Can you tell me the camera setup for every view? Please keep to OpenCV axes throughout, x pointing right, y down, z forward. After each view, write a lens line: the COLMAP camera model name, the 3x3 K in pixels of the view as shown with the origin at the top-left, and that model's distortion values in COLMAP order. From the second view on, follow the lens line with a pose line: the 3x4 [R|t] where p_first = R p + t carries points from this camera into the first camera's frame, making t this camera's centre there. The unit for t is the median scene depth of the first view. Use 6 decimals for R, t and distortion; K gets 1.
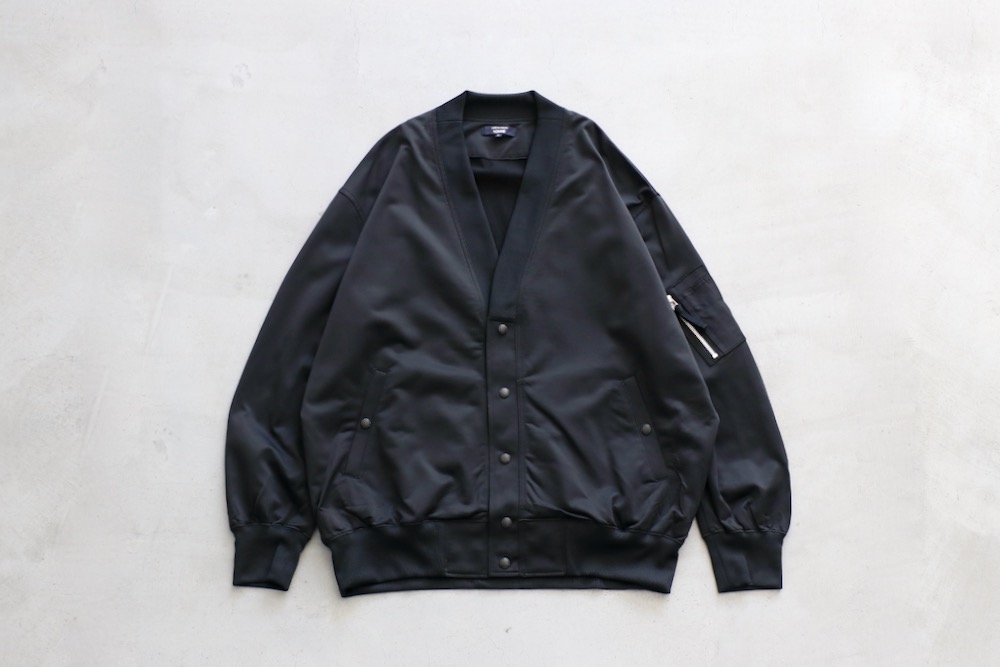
lens RADIAL K [[1222.9, 0, 500.0], [0, 1222.9, 333.5], [0, 0, 1]] dist [-0.005168, -0.003605]
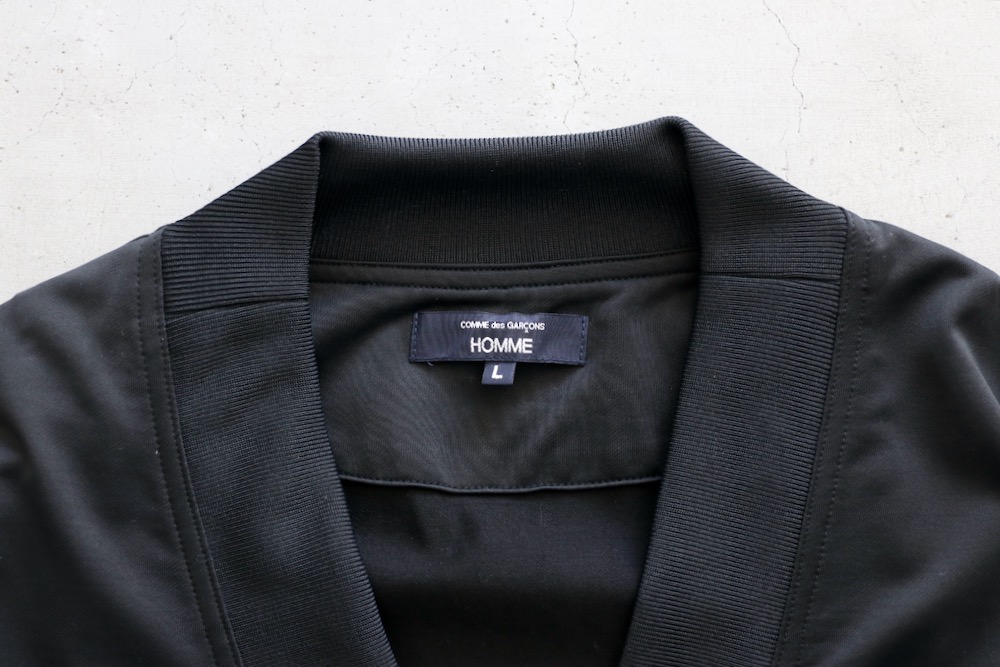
lens RADIAL K [[2108.4, 0, 500.0], [0, 2108.4, 333.5], [0, 0, 1]] dist [0.035085, 0.148999]
pose [[0.999451, -0.032409, 0.006860, -0.003246], [0.031373, 0.992502, 0.118133, -0.214845], [-0.010637, -0.117853, 0.992974, 0.706464]]
